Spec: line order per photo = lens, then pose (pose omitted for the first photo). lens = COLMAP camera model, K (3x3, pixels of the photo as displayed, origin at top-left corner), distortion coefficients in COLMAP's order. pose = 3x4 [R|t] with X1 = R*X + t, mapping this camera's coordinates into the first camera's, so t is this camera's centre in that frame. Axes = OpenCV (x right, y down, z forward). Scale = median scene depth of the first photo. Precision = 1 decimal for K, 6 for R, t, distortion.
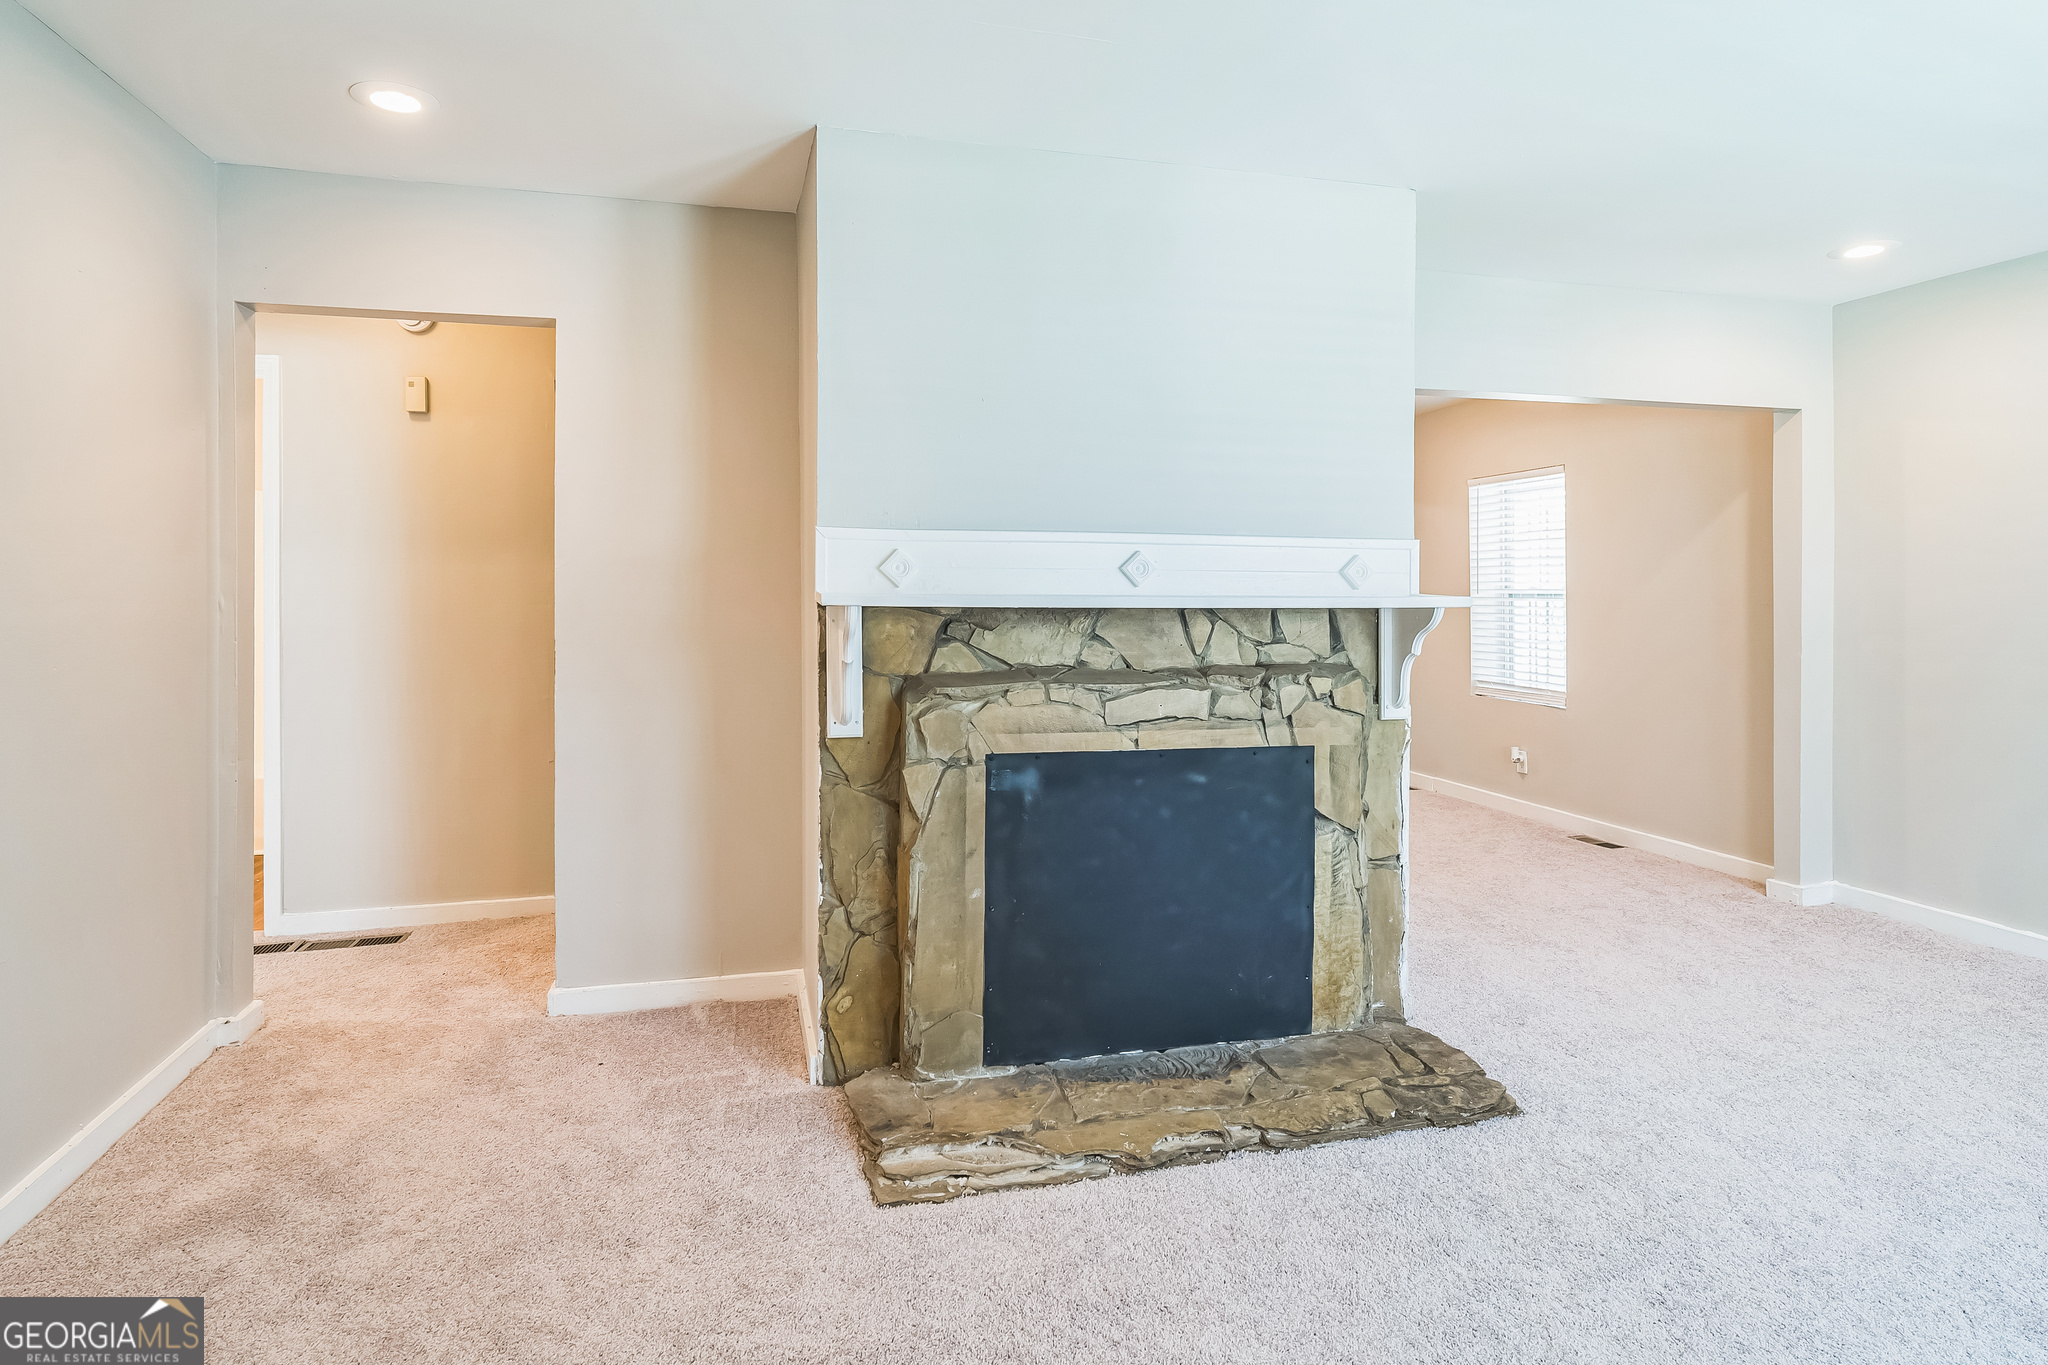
lens RADIAL K [[1075.0, 0, 1039.0], [0, 1075.0, 623.2], [0, 0, 1]] dist [-0.006698, 0.001183]
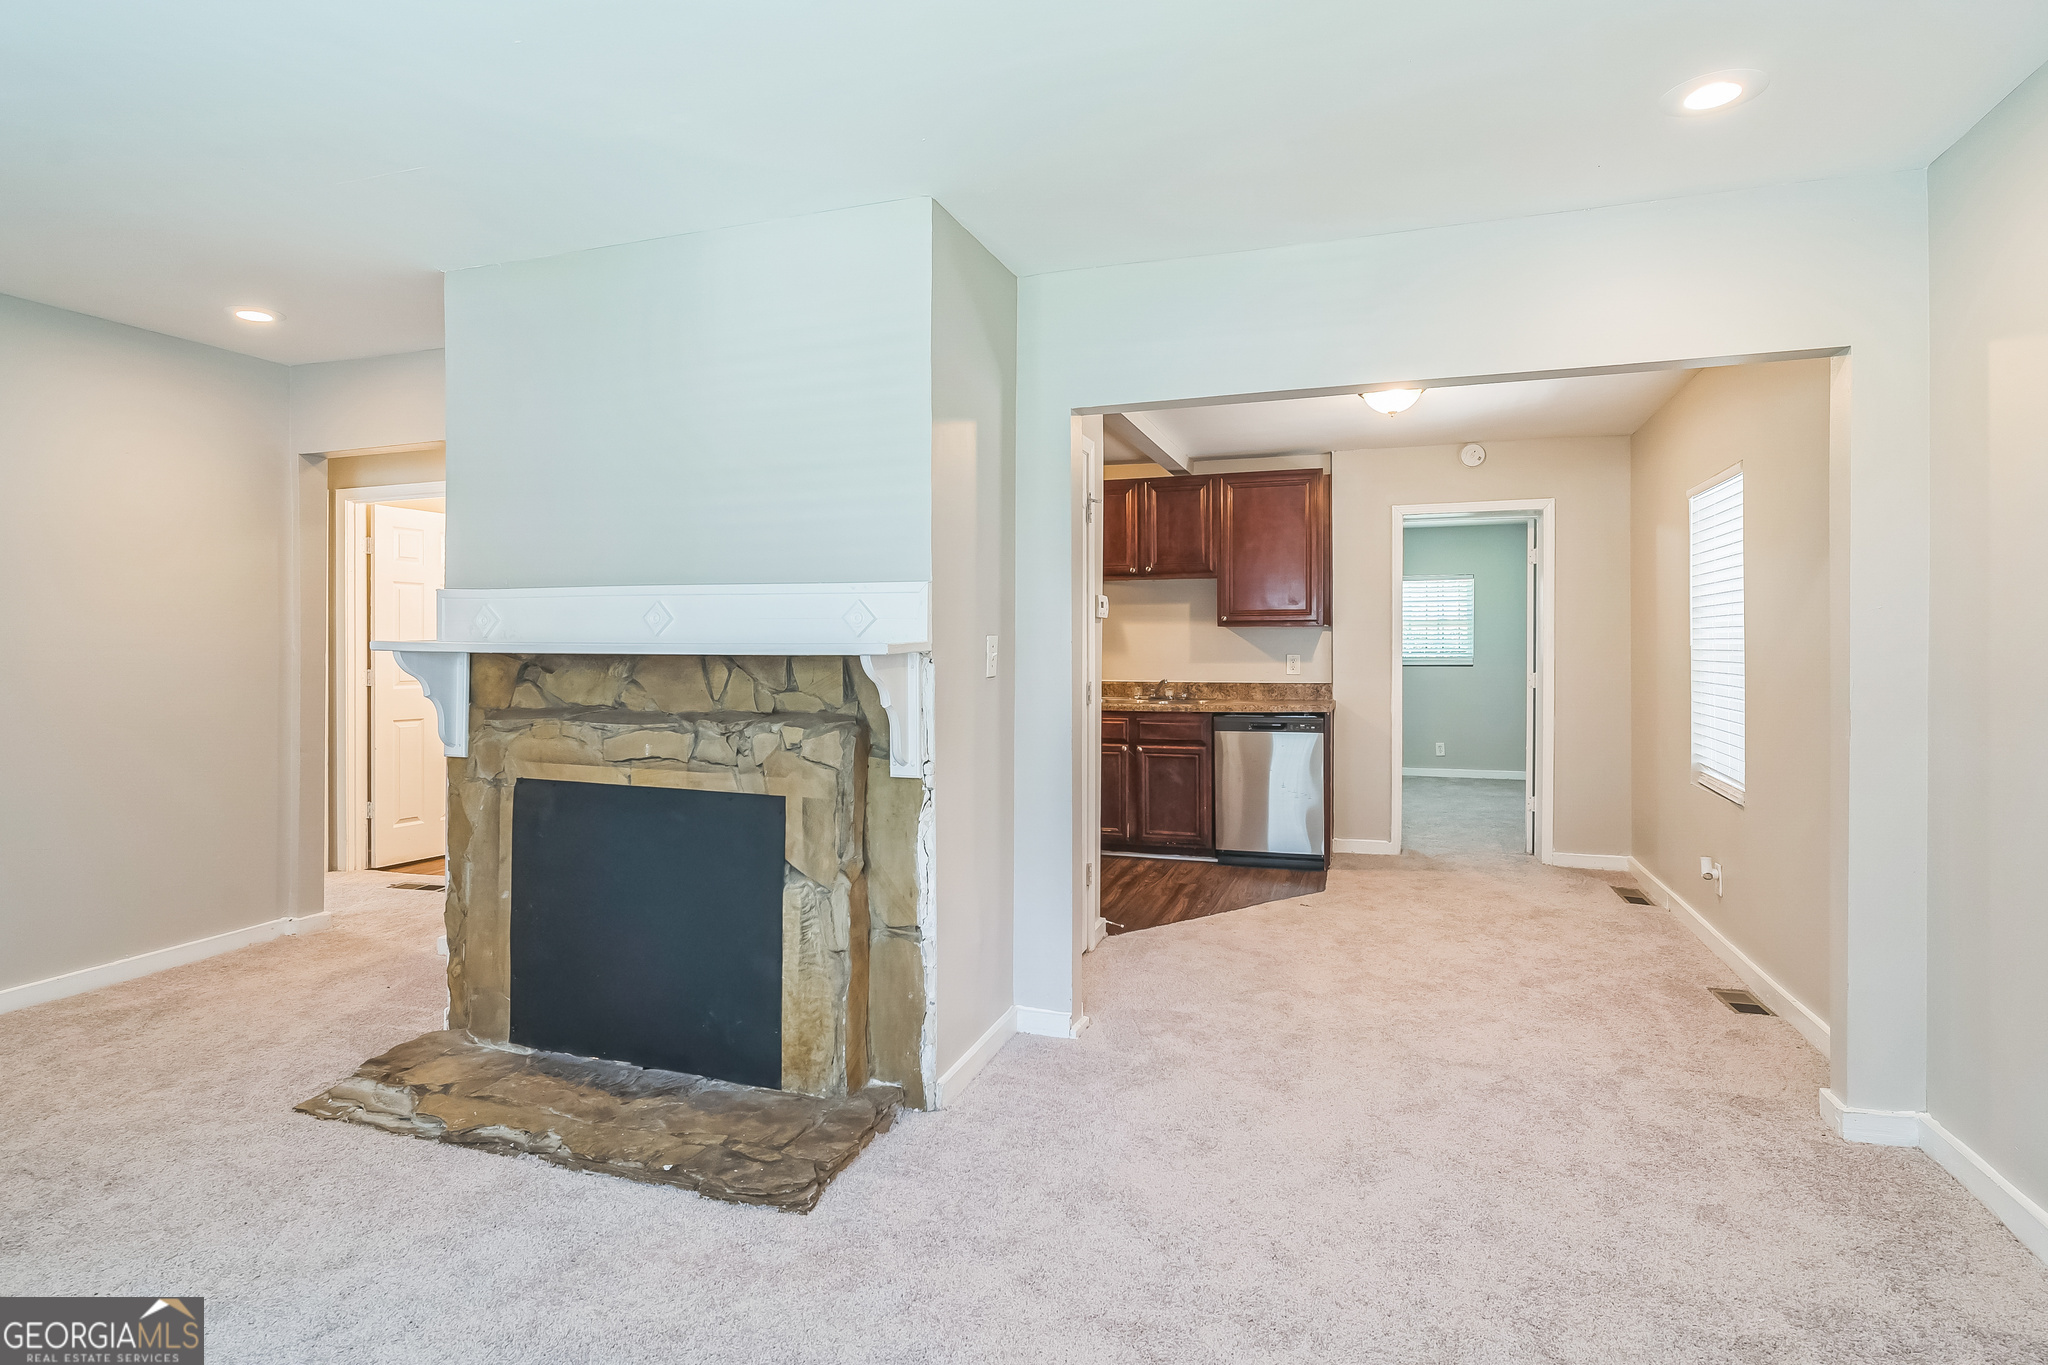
lens RADIAL K [[1075.0, 0, 1025.8], [0, 1075.0, 667.3], [0, 0, 1]] dist [-0.006698, 0.001183]
pose [[0.827315, 0.010177, -0.561646, 1.011170], [-0.015991, 0.999857, -0.005438, -0.001817], [0.561511, 0.013481, 0.827359, 0.317739]]
